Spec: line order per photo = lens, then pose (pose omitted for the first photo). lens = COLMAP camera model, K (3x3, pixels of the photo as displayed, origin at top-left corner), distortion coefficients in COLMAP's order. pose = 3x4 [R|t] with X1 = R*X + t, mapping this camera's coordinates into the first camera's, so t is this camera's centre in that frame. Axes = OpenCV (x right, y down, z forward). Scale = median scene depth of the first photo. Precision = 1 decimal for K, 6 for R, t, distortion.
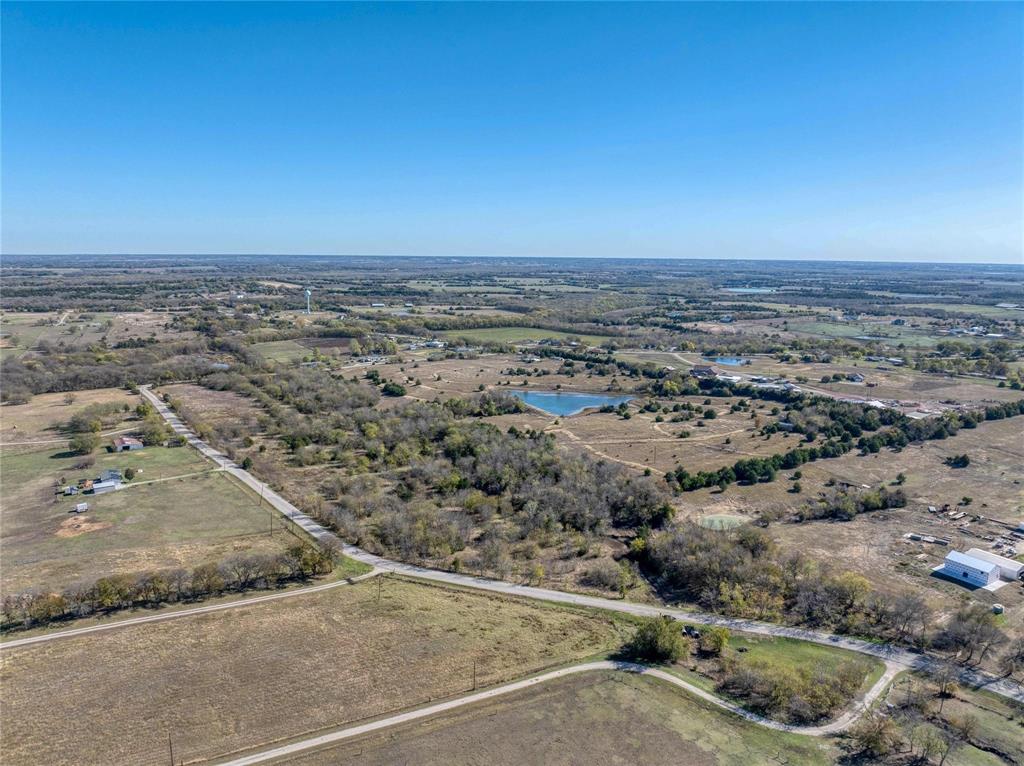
lens RADIAL K [[718.1, 0, 507.1], [0, 718.1, 380.3], [0, 0, 1]] dist [-0.040566, 0.008330]
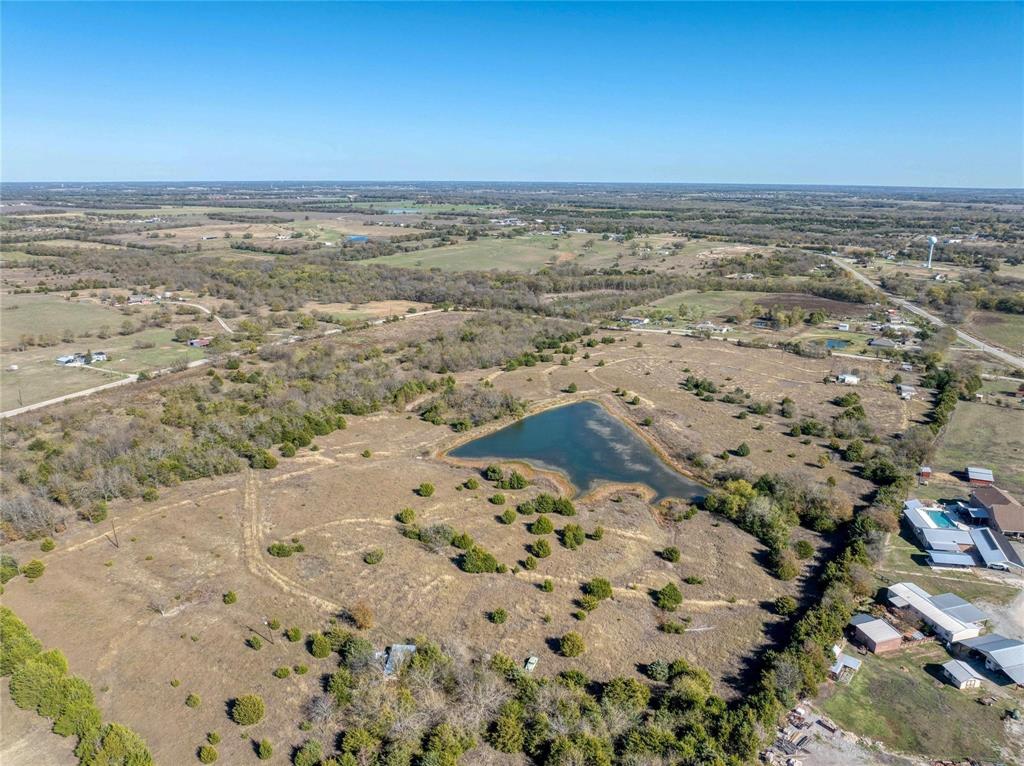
lens RADIAL K [[718.1, 0, 511.4], [0, 718.1, 386.1], [0, 0, 1]] dist [-0.040566, 0.008330]
pose [[0.387347, 0.249616, -0.887499, 0.438073], [-0.162761, 0.966044, 0.200670, -0.094760], [0.907453, 0.066721, 0.414821, 0.576184]]
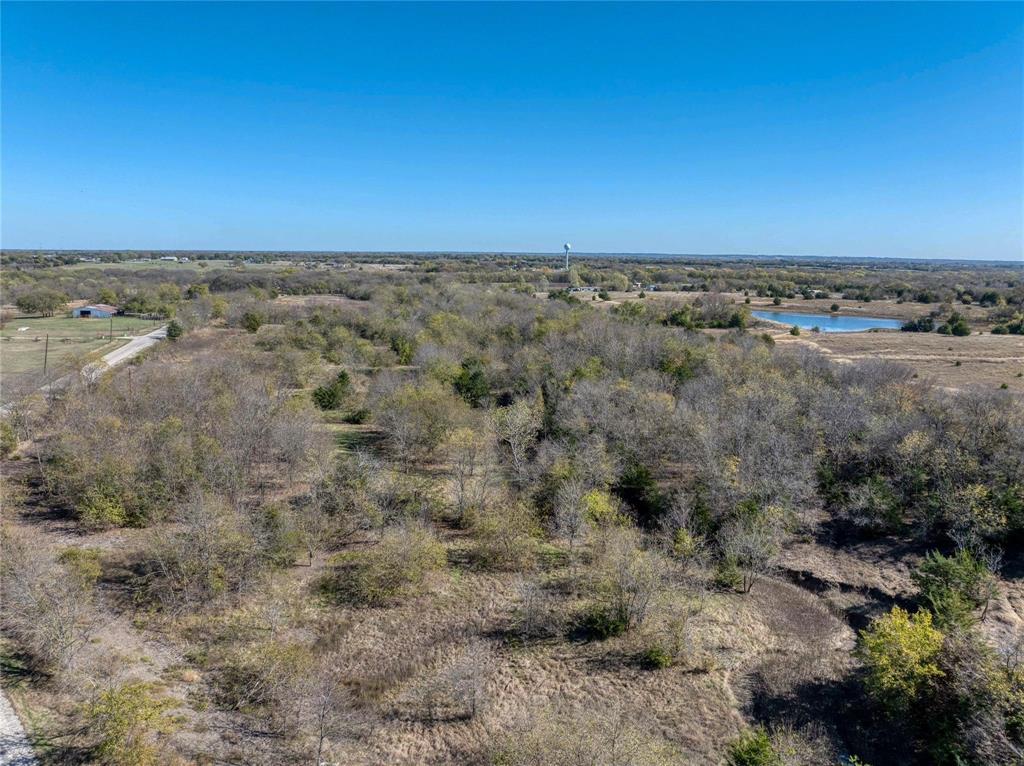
lens RADIAL K [[718.1, 0, 511.9], [0, 718.1, 386.3], [0, 0, 1]] dist [-0.040566, 0.008330]
pose [[0.908487, 0.078033, -0.410563, 0.065393], [-0.074731, 0.996912, 0.024114, 0.067949], [0.411177, 0.008774, 0.911513, 0.323449]]
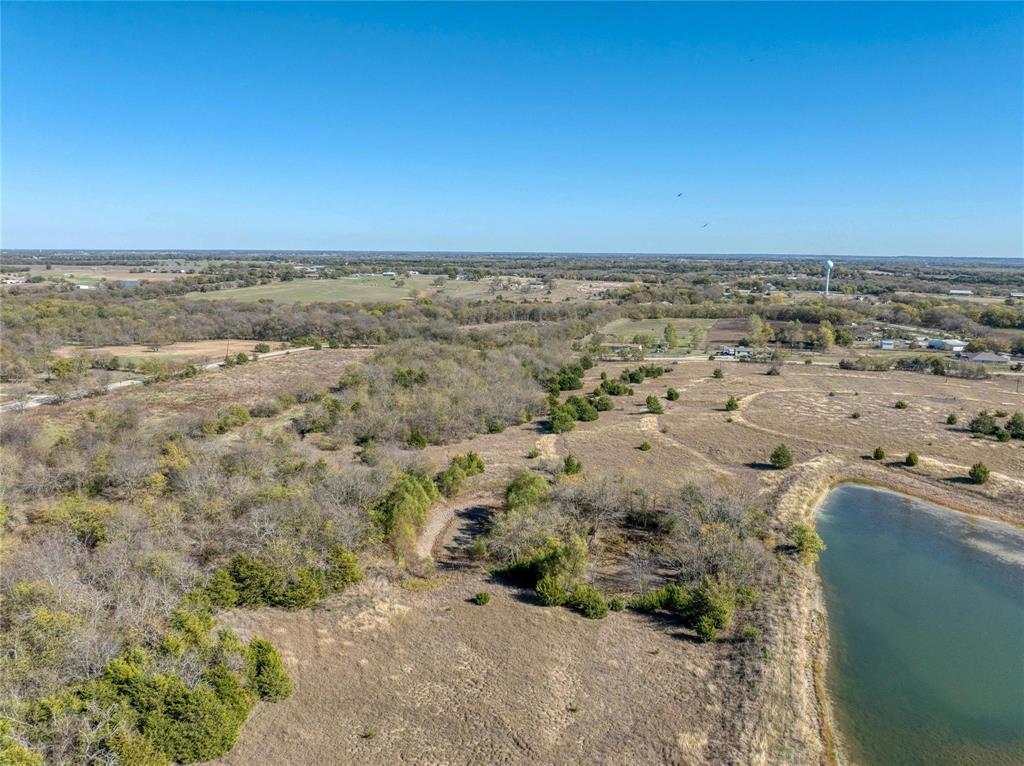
lens RADIAL K [[718.1, 0, 514.0], [0, 718.1, 380.6], [0, 0, 1]] dist [-0.040566, 0.008330]
pose [[0.650550, 0.132568, -0.747804, 0.087095], [-0.137085, 0.988971, 0.056065, -0.017566], [0.746989, 0.066039, 0.661548, 0.621485]]
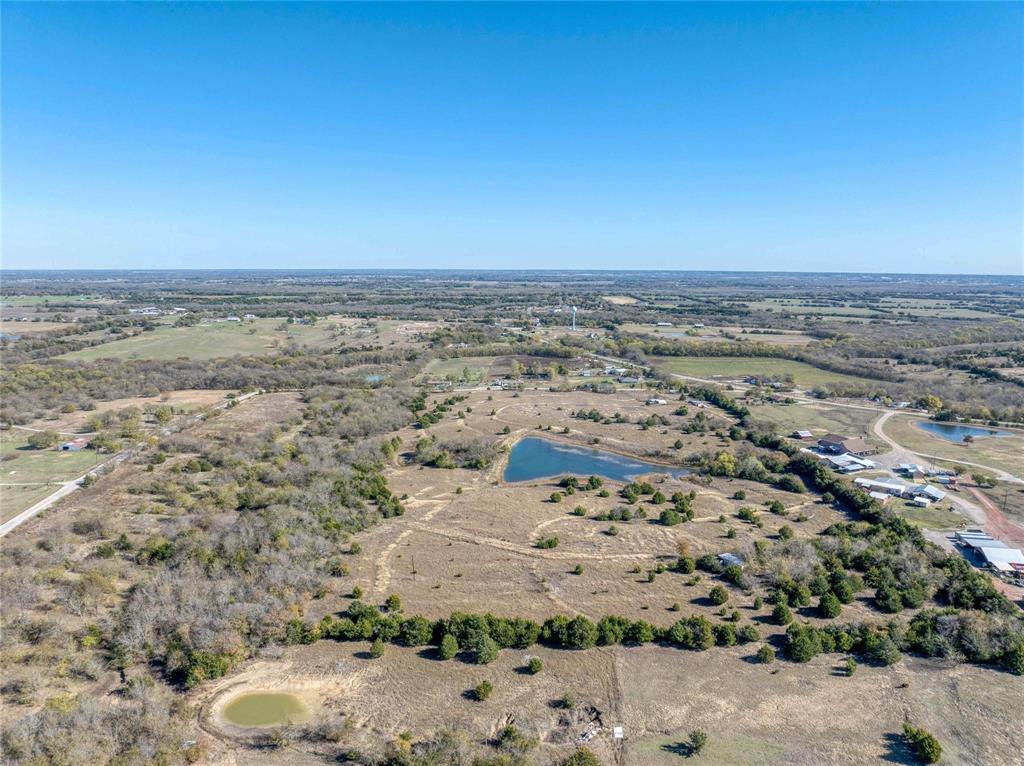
lens RADIAL K [[718.1, 0, 507.6], [0, 718.1, 386.4], [0, 0, 1]] dist [-0.040566, 0.008330]
pose [[0.831261, 0.085500, -0.549267, 0.342726], [-0.093119, 0.995556, 0.014043, -0.042171], [0.548027, 0.039473, 0.835529, 0.274431]]
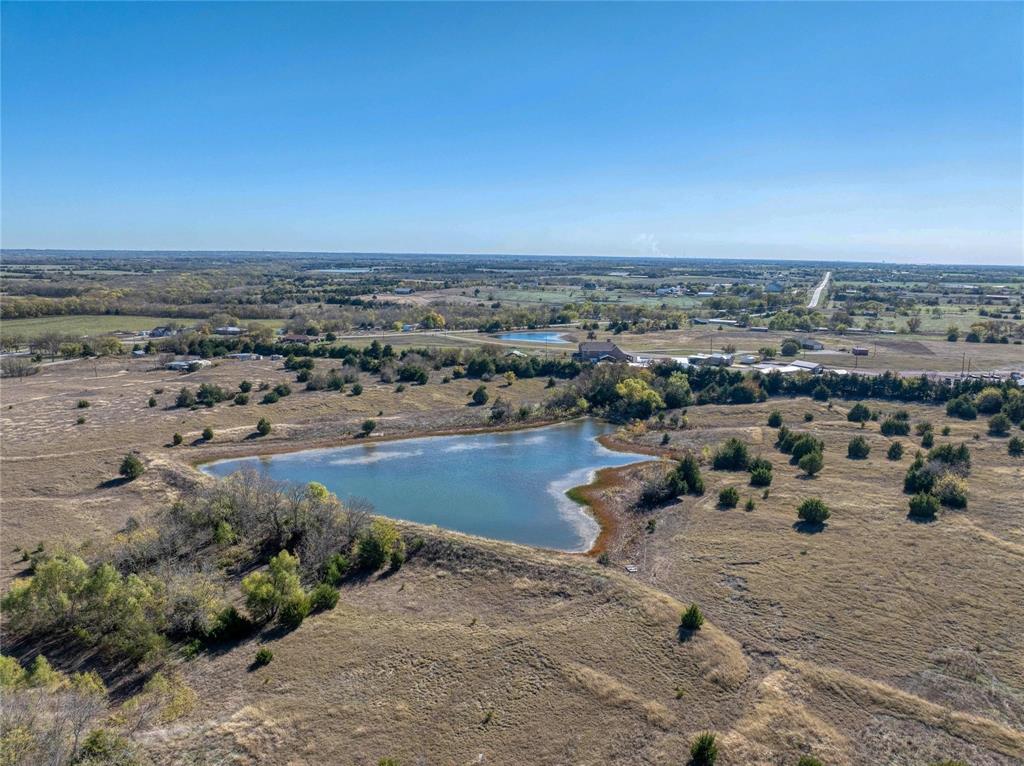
lens RADIAL K [[718.1, 0, 510.8], [0, 718.1, 383.3], [0, 0, 1]] dist [-0.040566, 0.008330]
pose [[0.807890, -0.102417, 0.580367, -0.060819], [0.096694, 0.994474, 0.040892, -0.016651], [-0.581347, 0.023082, 0.813328, 0.577533]]
